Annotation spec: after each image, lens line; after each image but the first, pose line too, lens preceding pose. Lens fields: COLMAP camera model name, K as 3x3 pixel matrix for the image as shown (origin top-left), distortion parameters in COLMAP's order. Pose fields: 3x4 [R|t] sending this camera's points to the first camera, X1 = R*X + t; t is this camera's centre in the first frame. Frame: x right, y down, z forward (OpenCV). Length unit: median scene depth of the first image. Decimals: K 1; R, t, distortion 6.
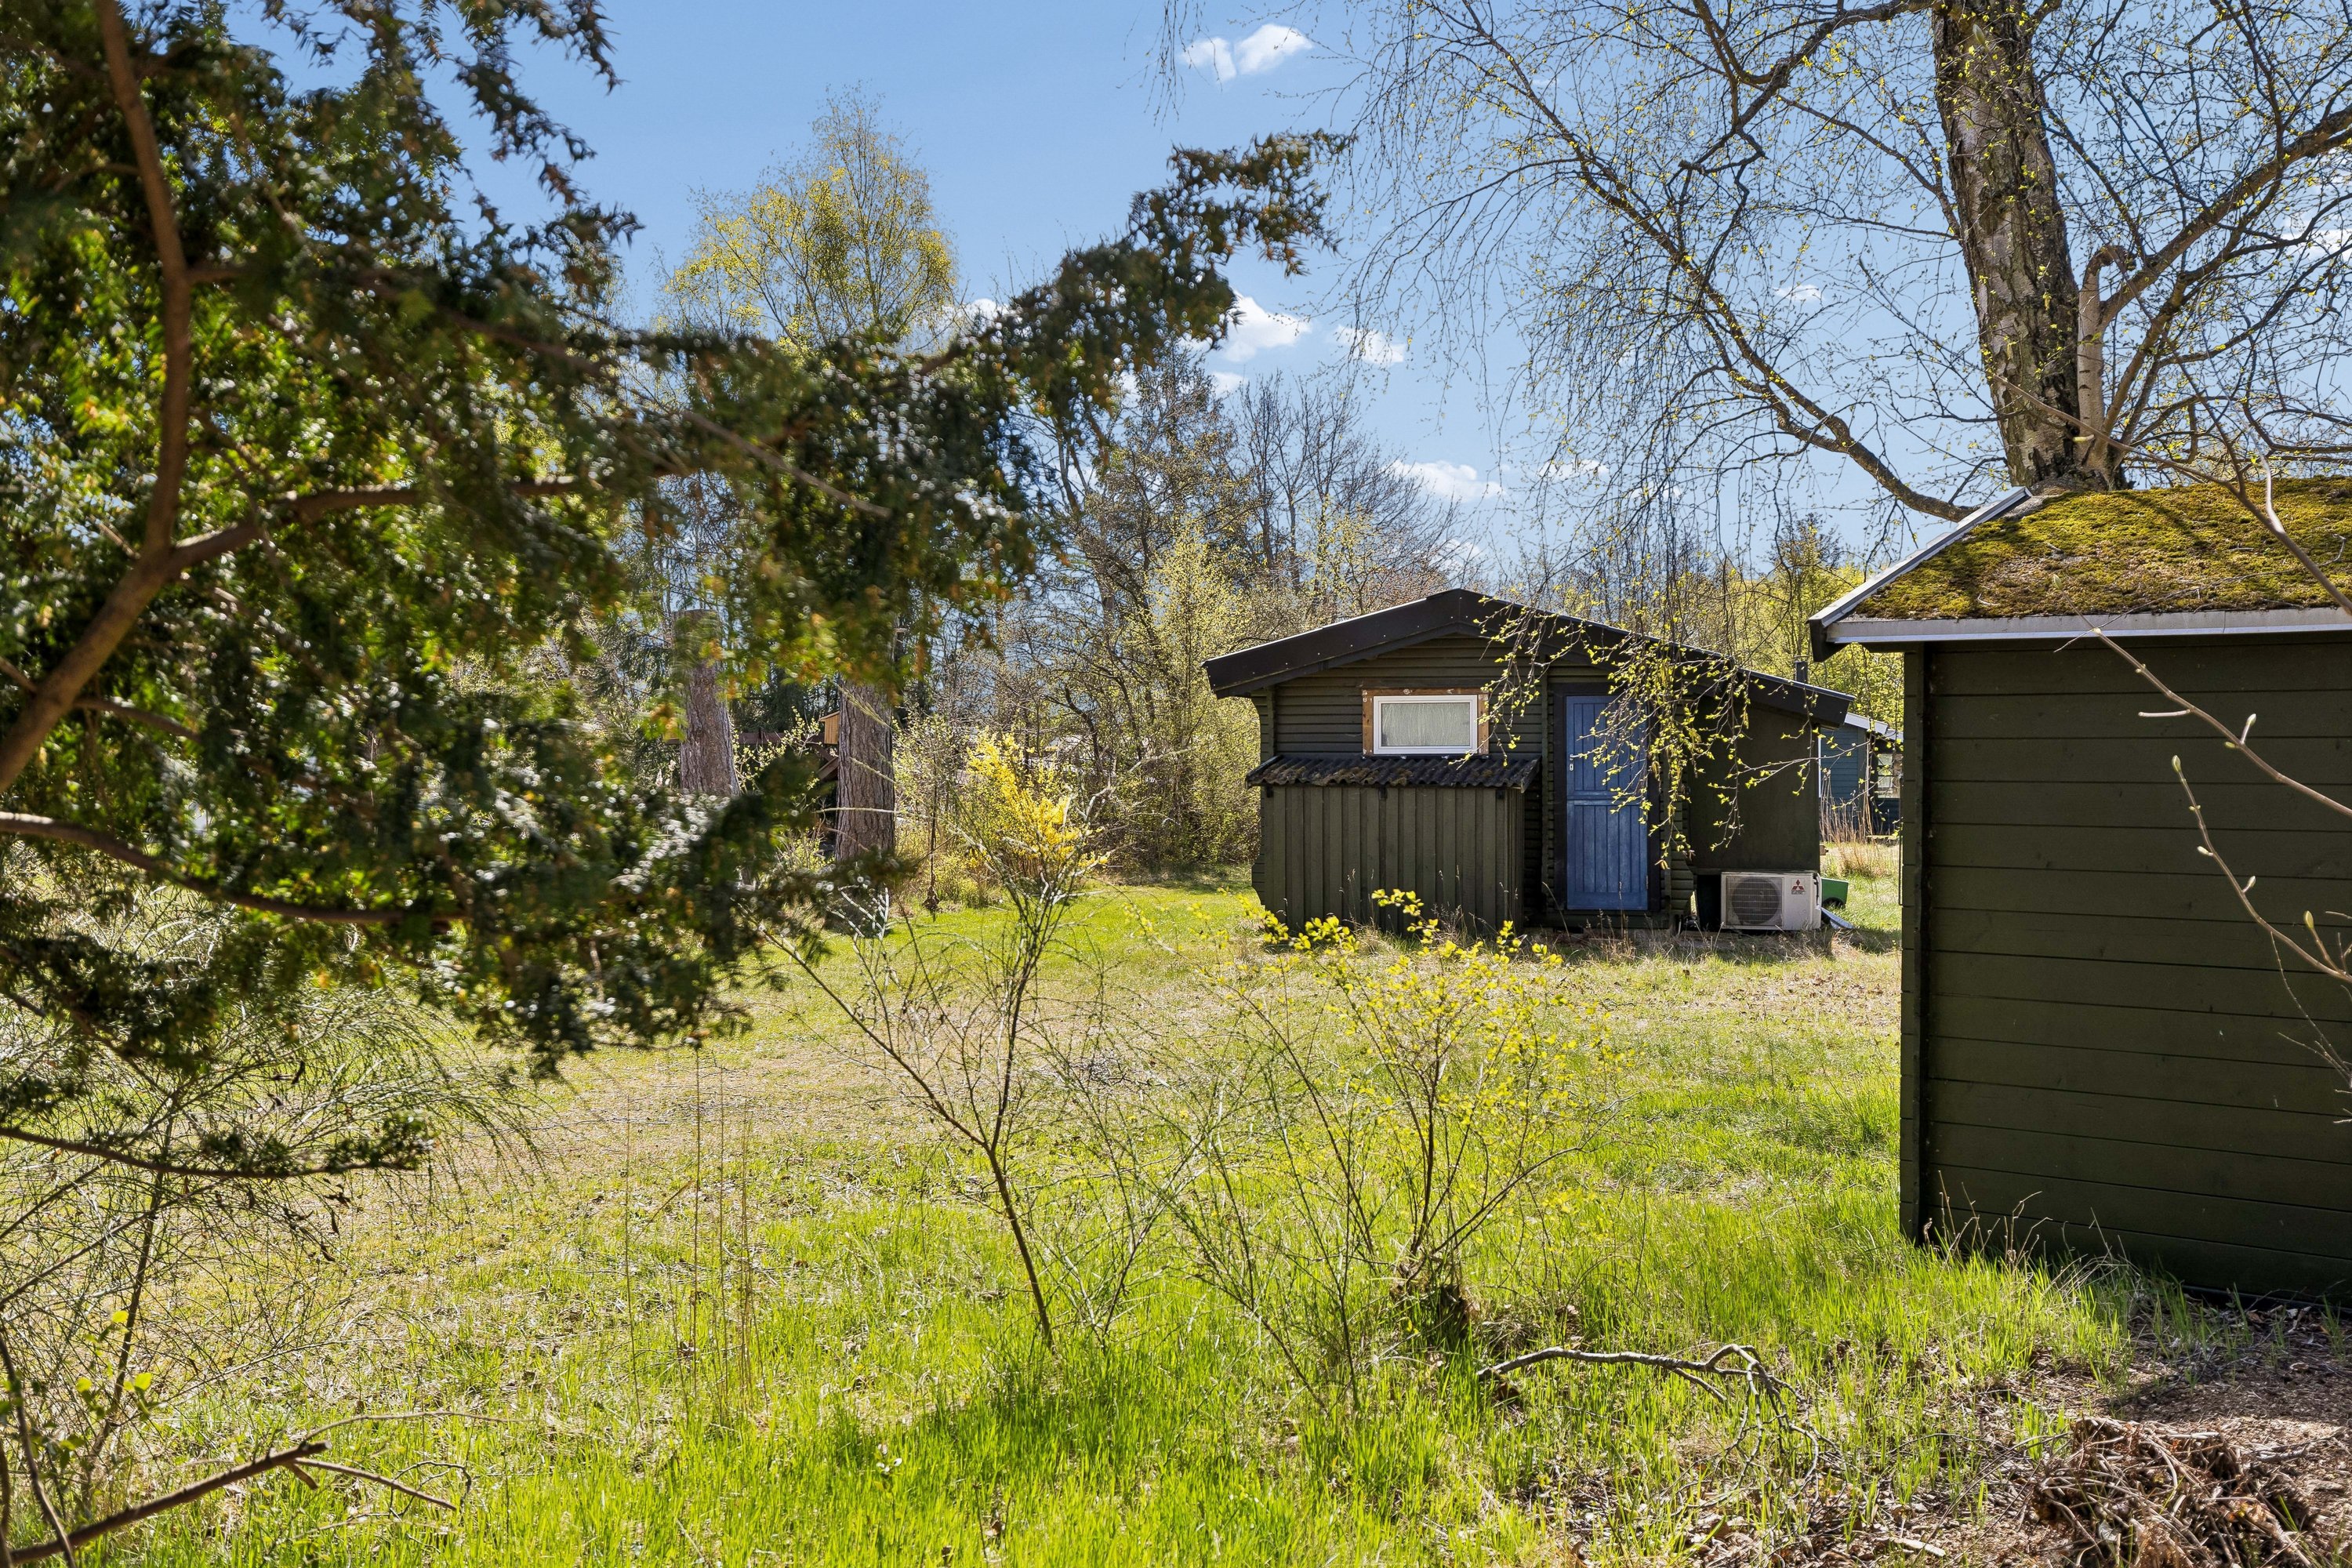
lens RADIAL K [[2359.5, 0, 1178.4], [0, 2359.5, 790.1], [0, 0, 1]] dist [0.001738, 0.000000]
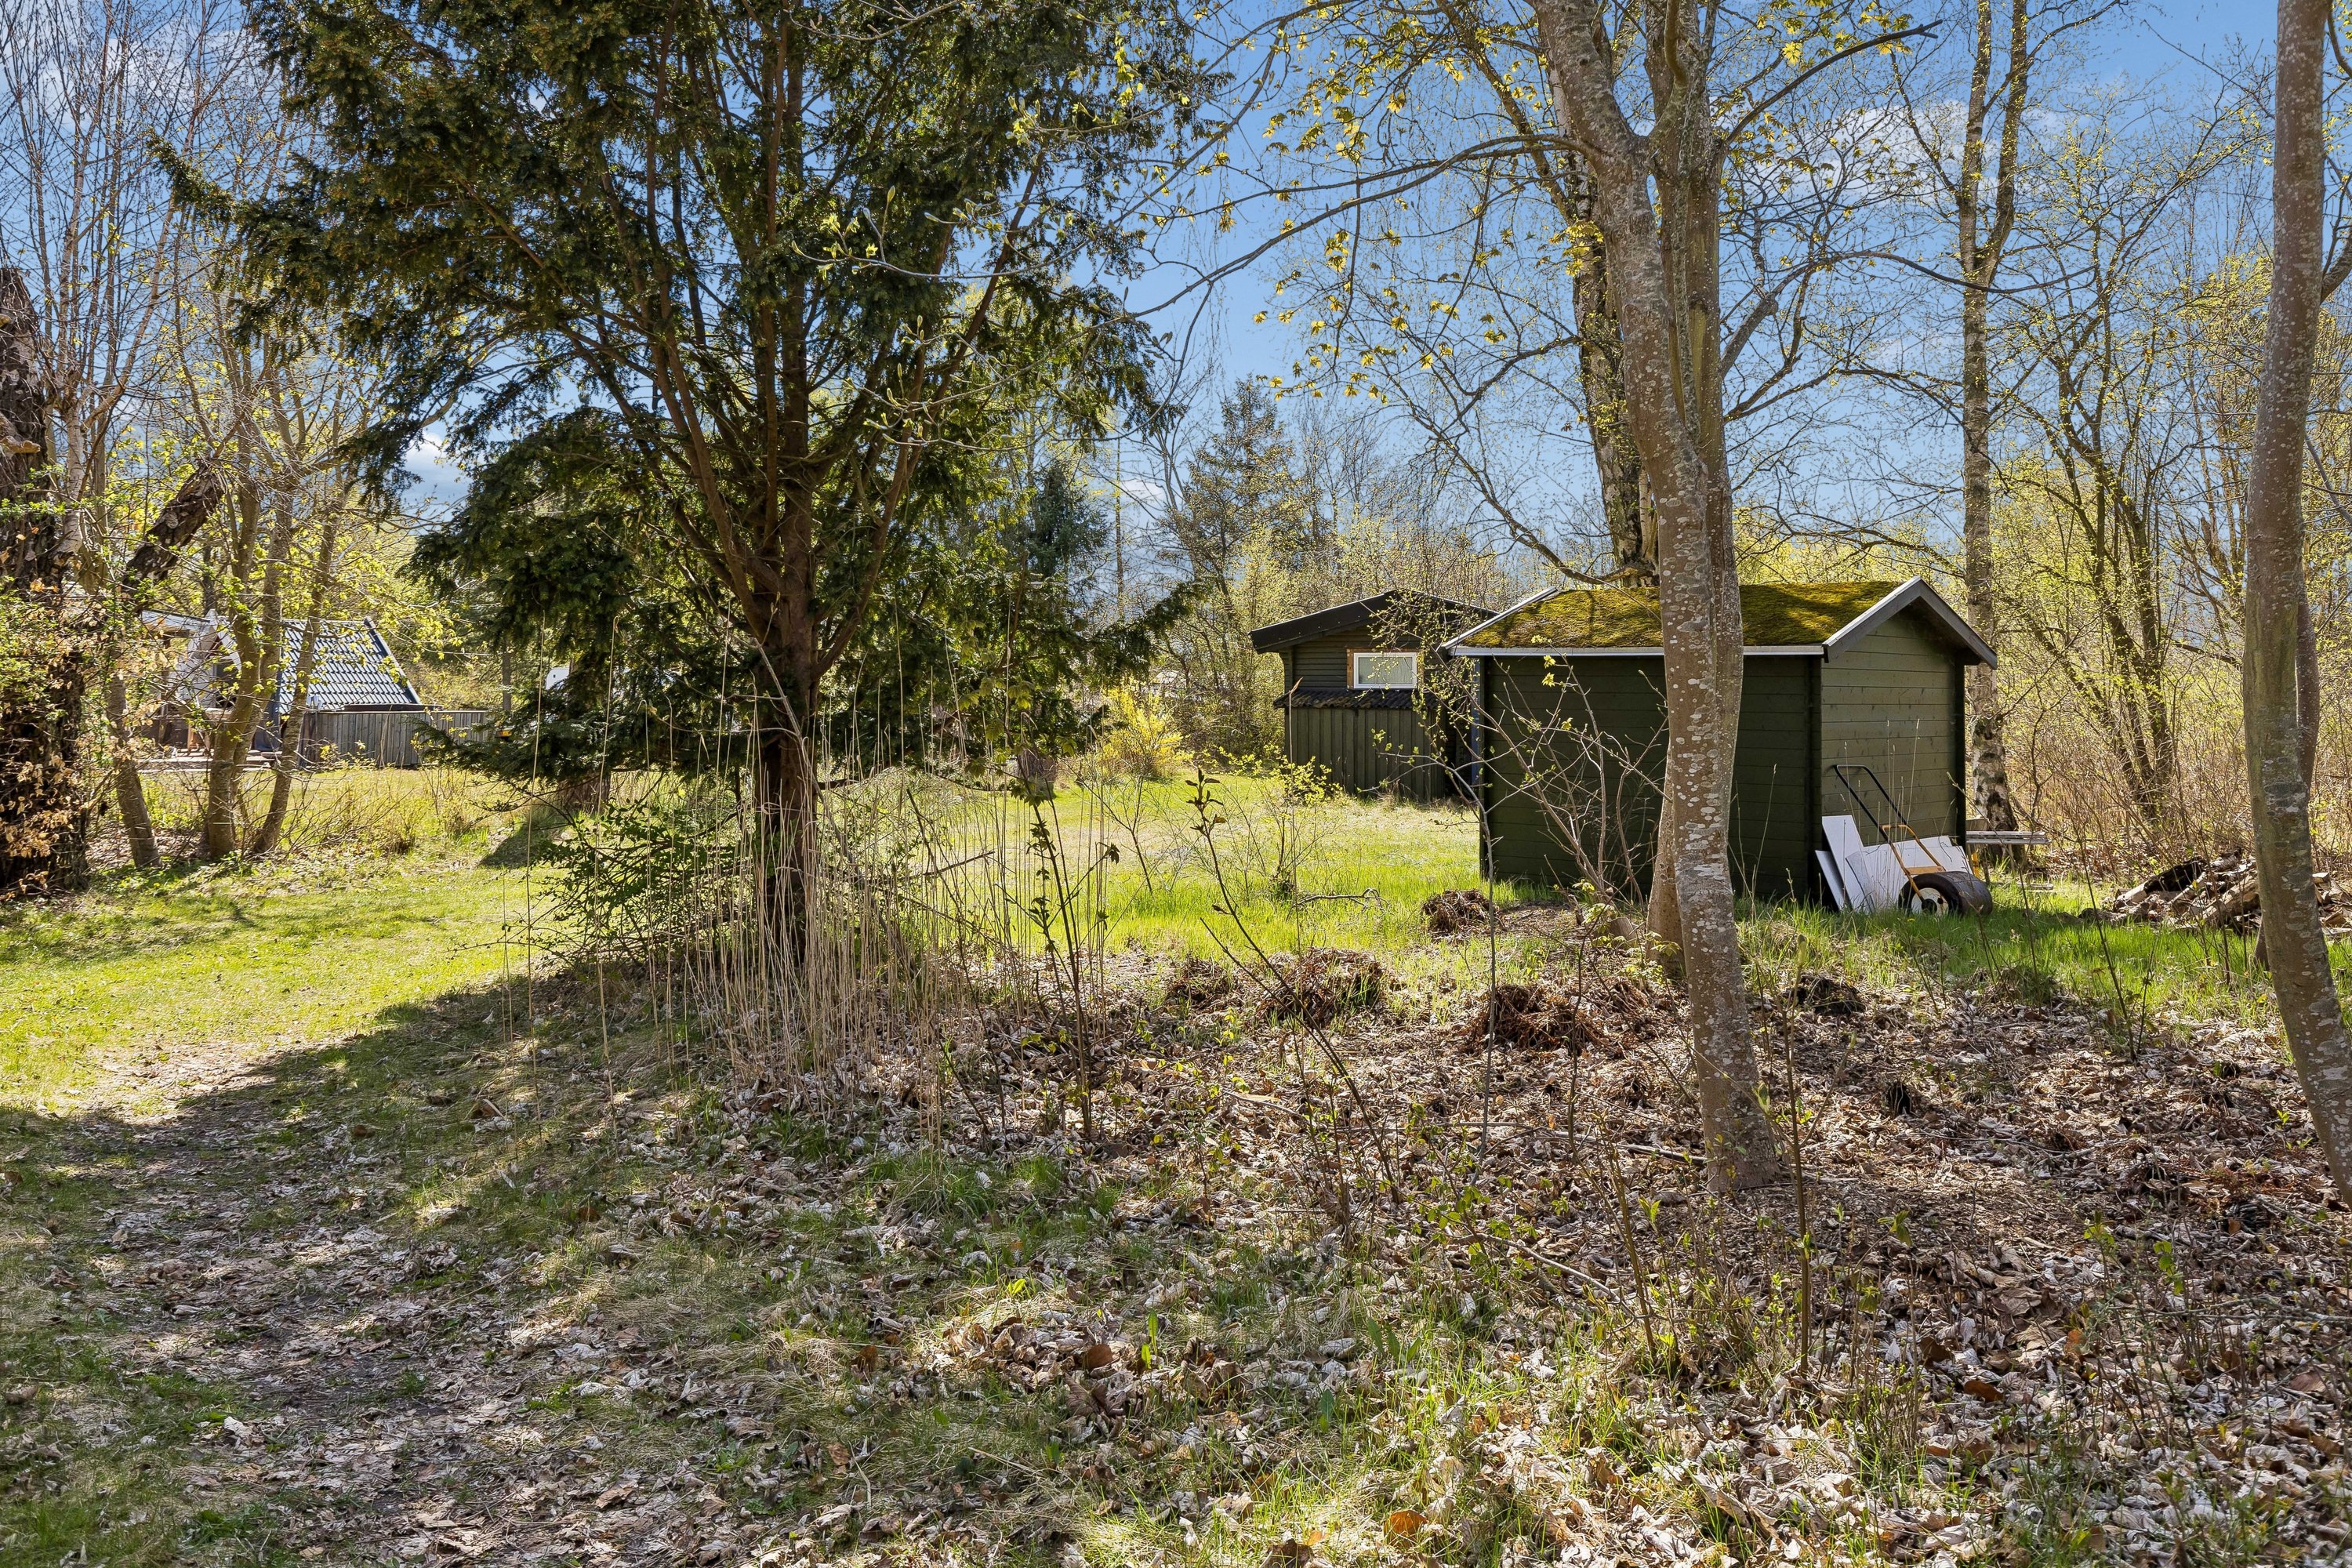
lens RADIAL K [[1861.3, 0, 1170.7], [0, 1861.3, 782.9], [0, 0, 1]] dist [0.003927, 0.000137]
pose [[0.998895, 0.005828, -0.046639, 0.016686], [-0.003986, 0.999213, 0.039470, -0.000199], [0.046833, -0.039241, 0.998132, -0.295068]]
